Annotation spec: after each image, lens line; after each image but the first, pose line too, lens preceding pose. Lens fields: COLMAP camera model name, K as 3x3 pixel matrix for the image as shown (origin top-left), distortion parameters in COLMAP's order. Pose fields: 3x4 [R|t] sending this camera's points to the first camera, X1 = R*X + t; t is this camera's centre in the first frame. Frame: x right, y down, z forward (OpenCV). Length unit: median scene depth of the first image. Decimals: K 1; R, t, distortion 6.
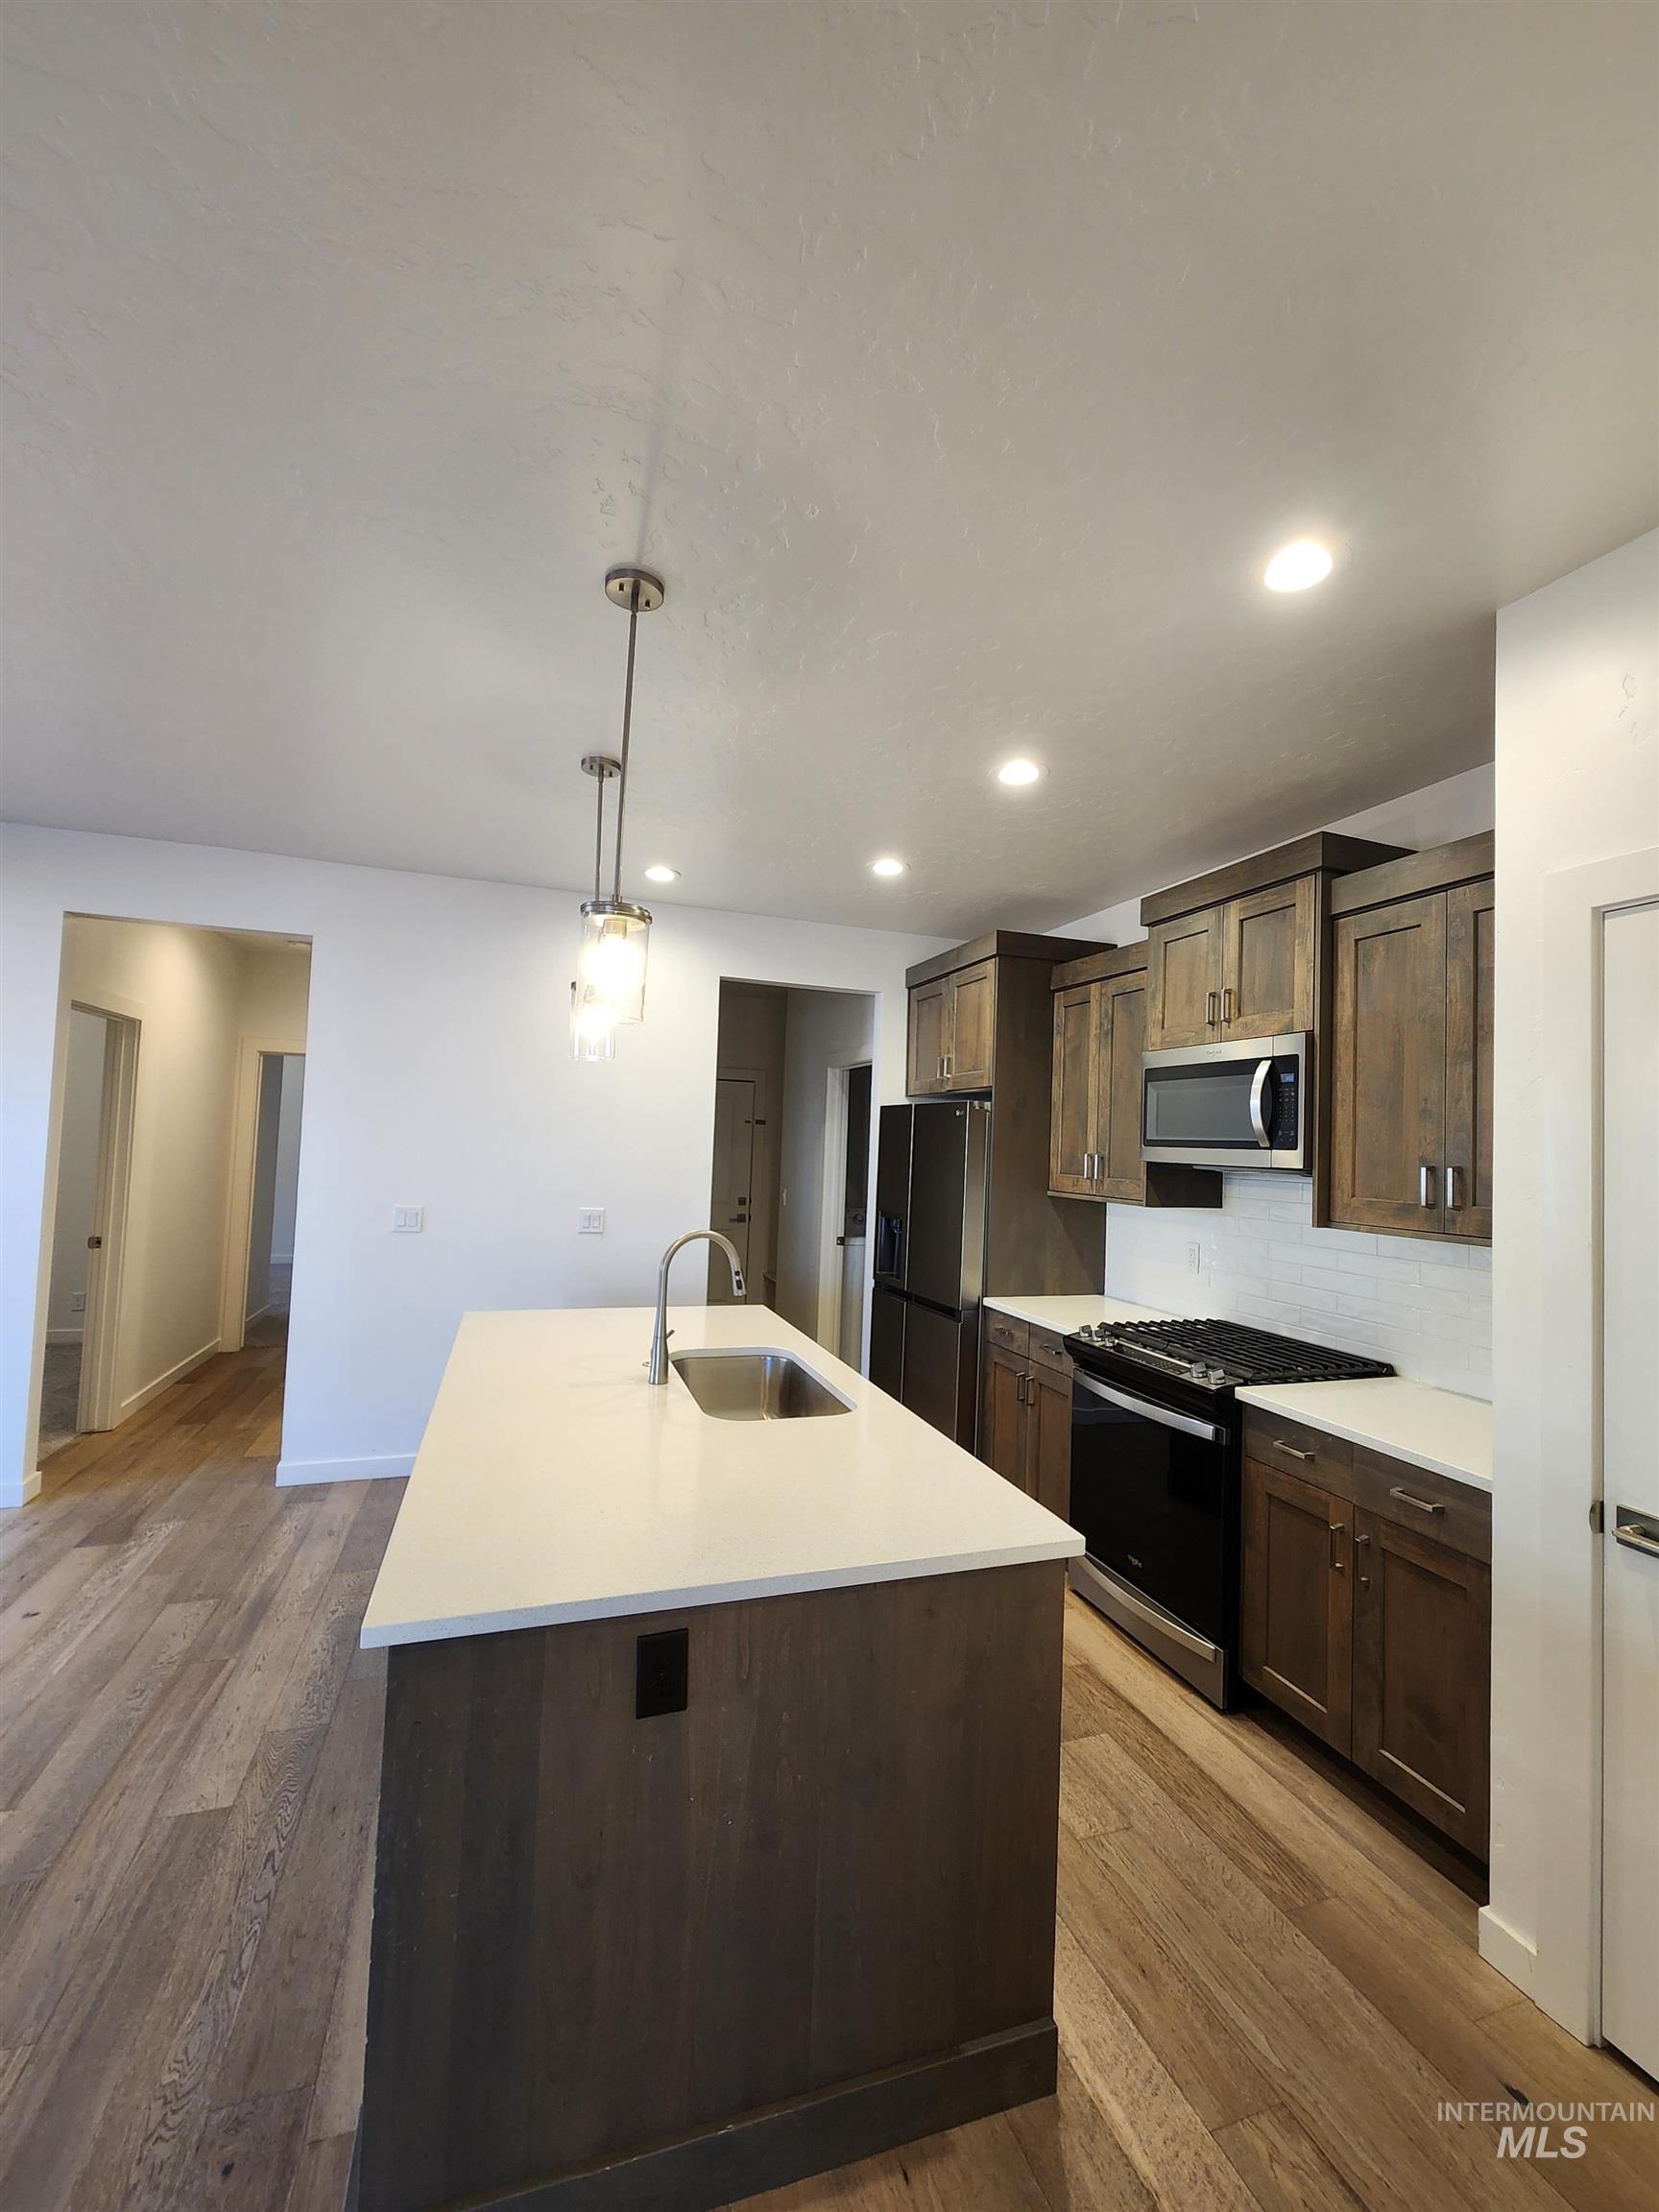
lens RADIAL K [[904.6, 0, 835.8], [0, 904.6, 1100.2], [0, 0, 1]] dist [0.006536, -0.004122]
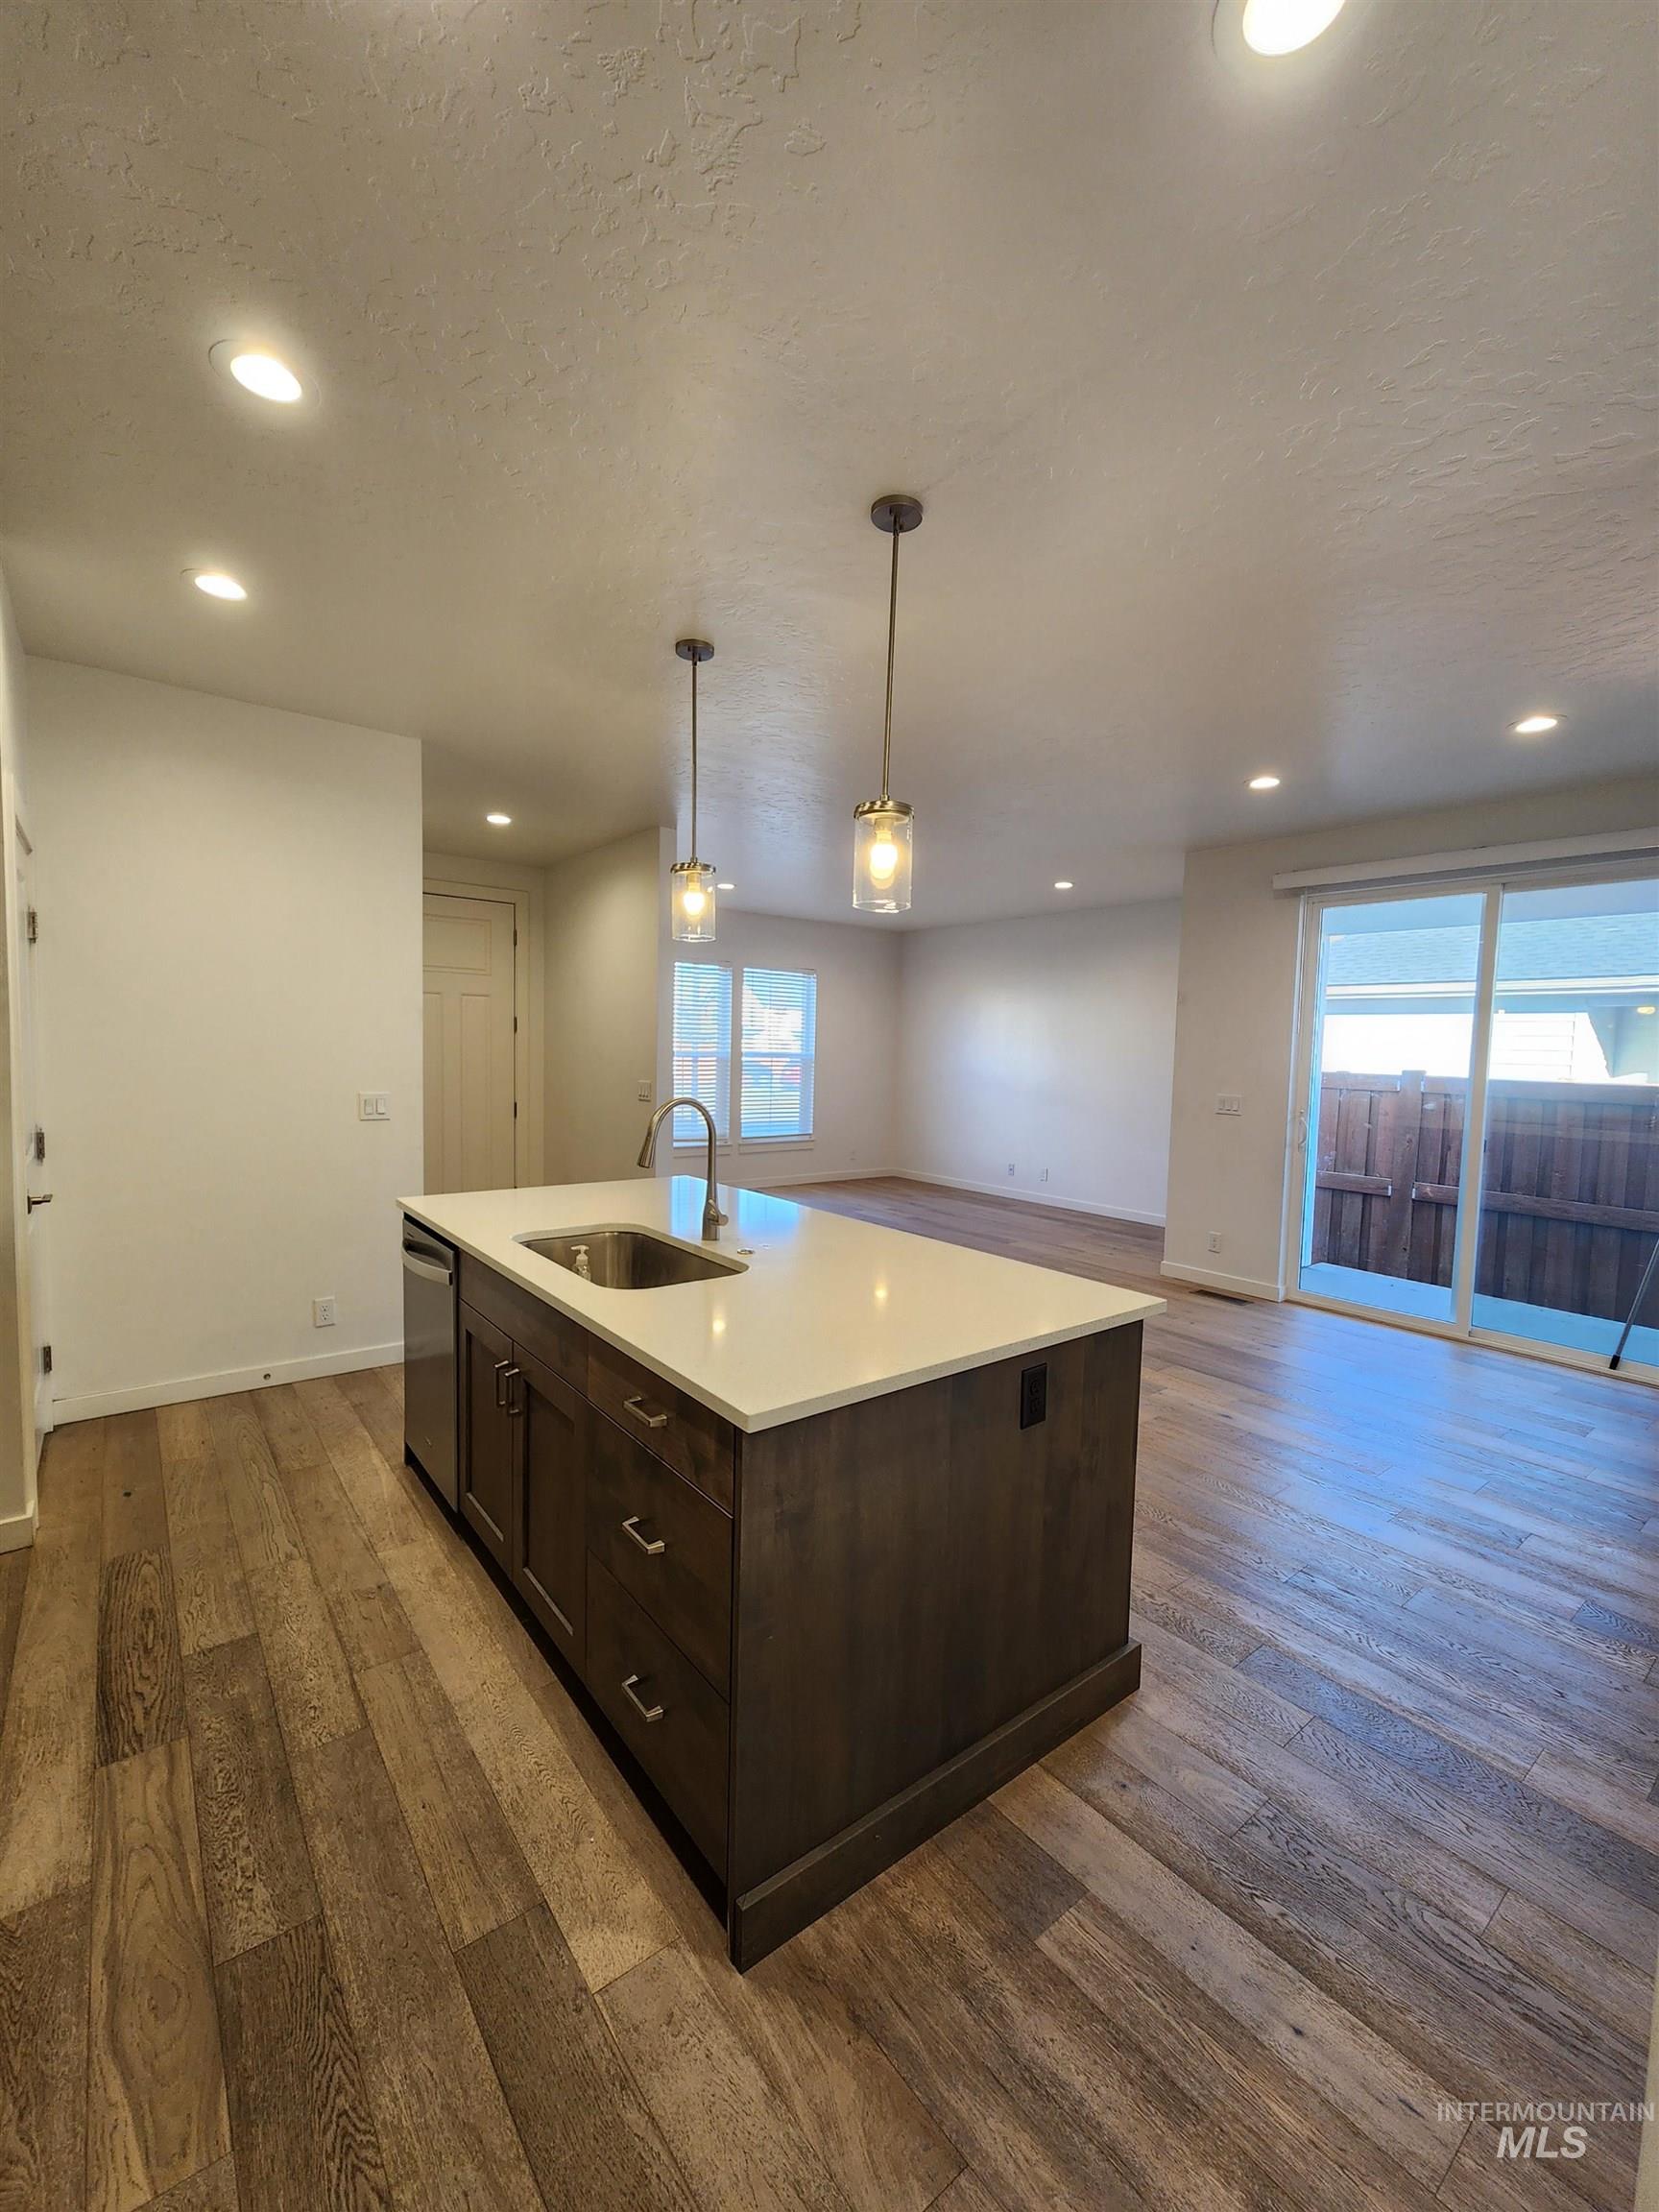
lens RADIAL K [[904.6, 0, 842.1], [0, 904.6, 1109.0], [0, 0, 1]] dist [0.006536, -0.004122]
pose [[-0.940866, -0.040487, -0.336352, 0.017657], [-0.046627, 0.998860, 0.010194, 0.122042], [0.335556, 0.025274, -0.941681, 1.741357]]
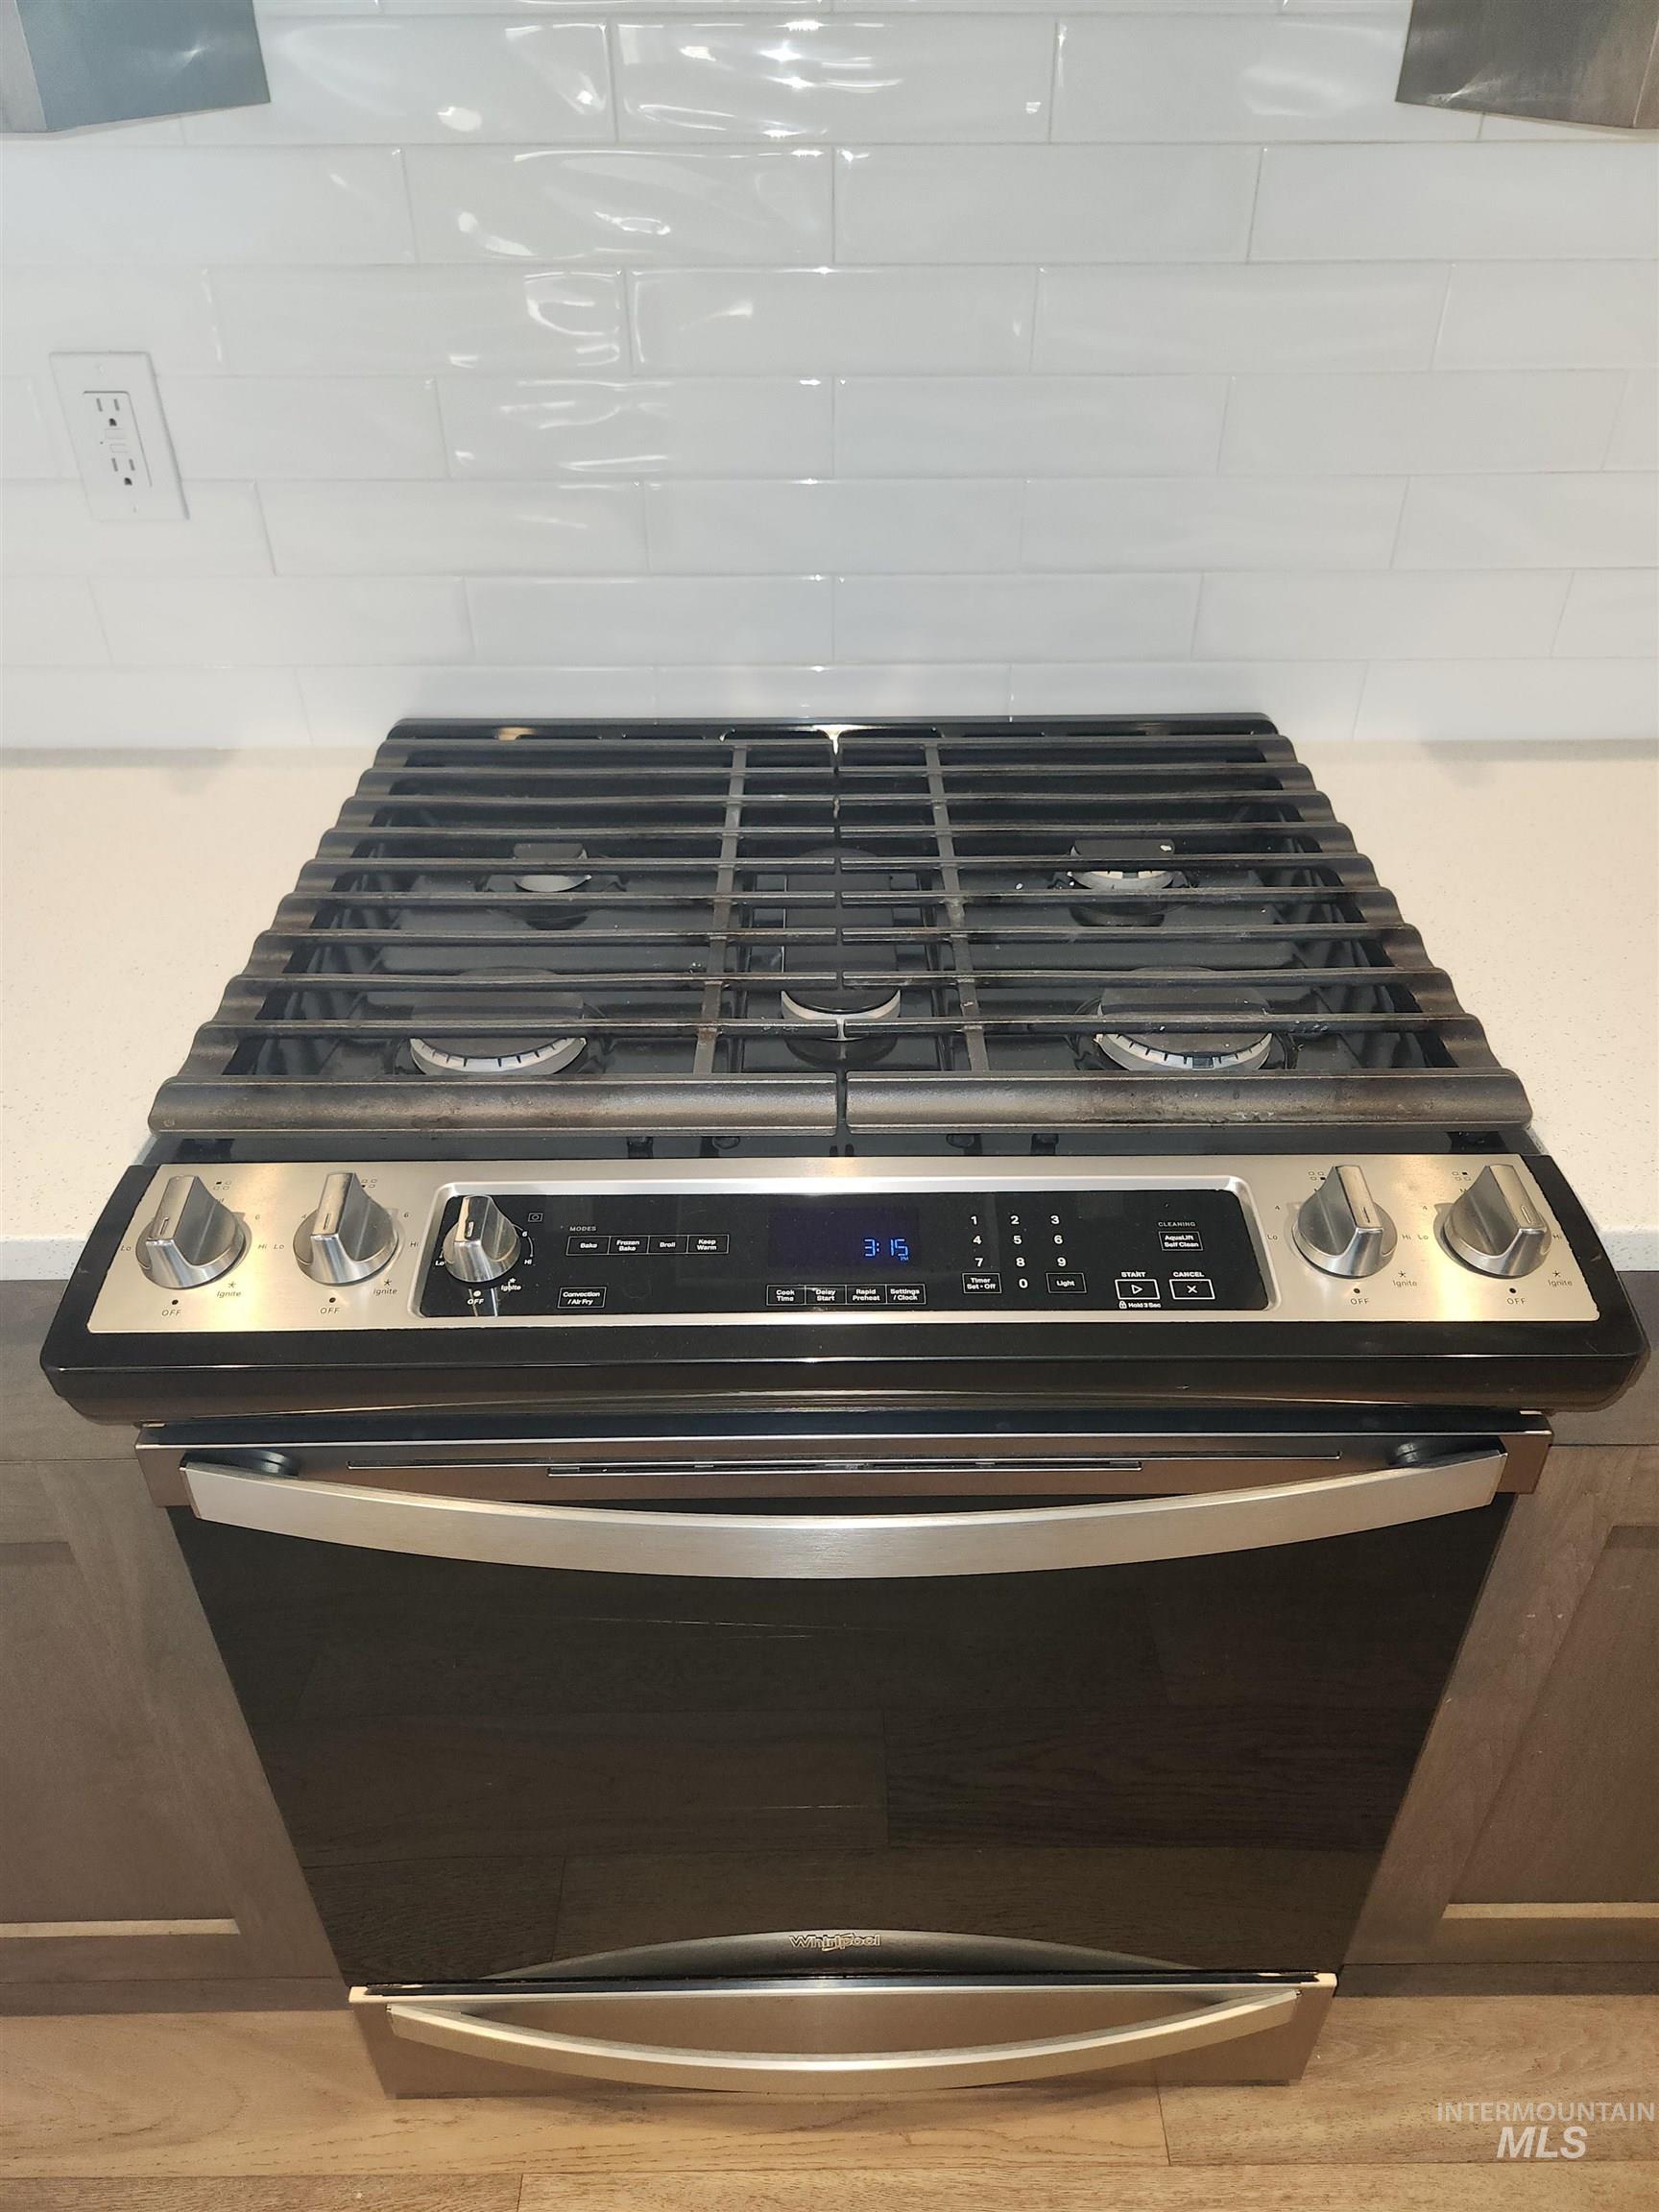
lens RADIAL K [[1484.1, 0, 845.2], [0, 1484.1, 1090.3], [0, 0, 1]] dist [0.057110, -0.045957]
pose [[0.316977, -0.569233, 0.758617, 0.170741], [-0.038715, 0.791431, 0.610032, 0.111619], [-0.947643, -0.222736, 0.228828, 0.987572]]
